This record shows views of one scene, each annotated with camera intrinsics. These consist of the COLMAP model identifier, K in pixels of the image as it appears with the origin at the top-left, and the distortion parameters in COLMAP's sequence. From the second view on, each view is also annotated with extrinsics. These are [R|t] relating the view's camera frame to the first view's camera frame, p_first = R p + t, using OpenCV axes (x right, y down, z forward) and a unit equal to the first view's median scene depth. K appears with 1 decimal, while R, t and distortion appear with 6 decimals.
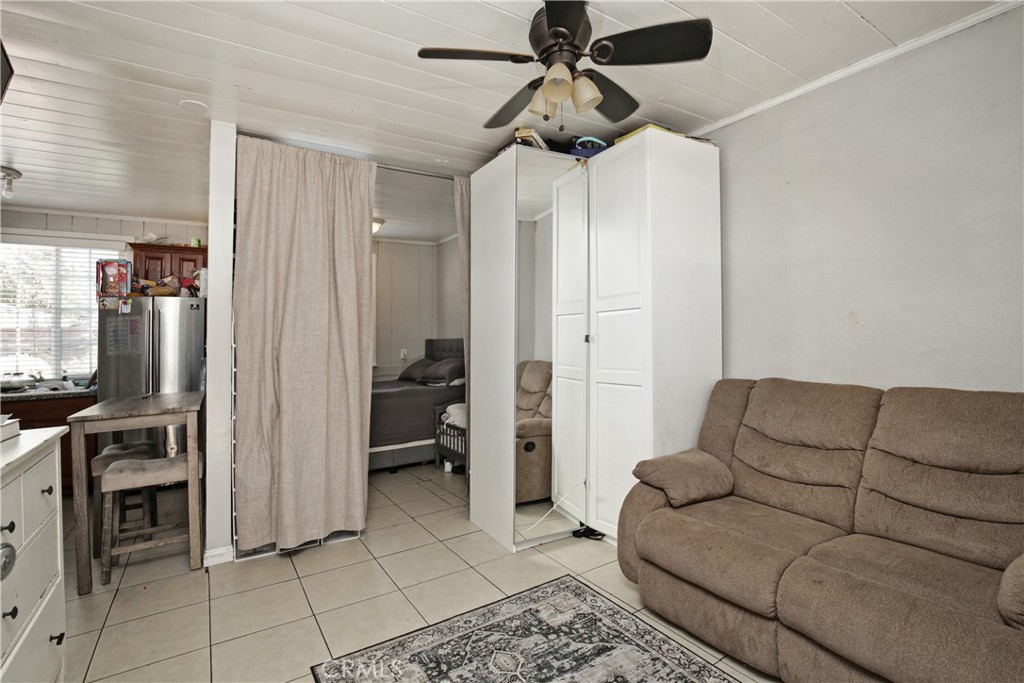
lens RADIAL K [[483.8, 0, 516.2], [0, 483.8, 309.2], [0, 0, 1]] dist [-0.000860, 0.000112]
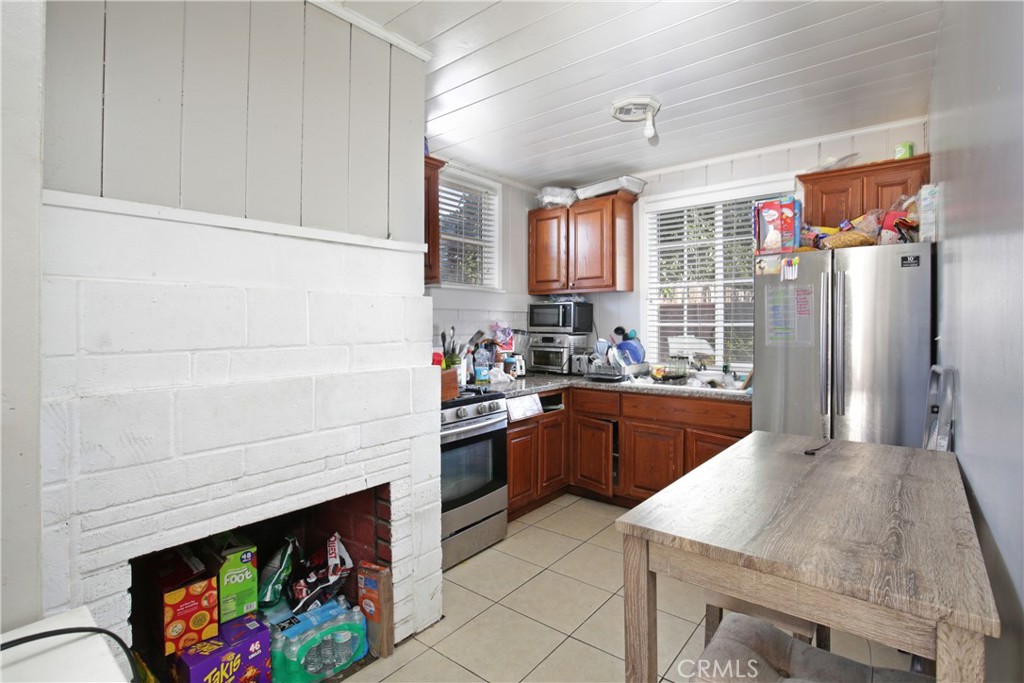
lens RADIAL K [[483.8, 0, 516.2], [0, 483.8, 309.2], [0, 0, 1]] dist [-0.000860, 0.000112]
pose [[0.321654, 0.004892, -0.946845, -0.305031], [0.040828, 0.998985, 0.019032, 0.018330], [0.945977, -0.044780, 0.321128, 0.426330]]
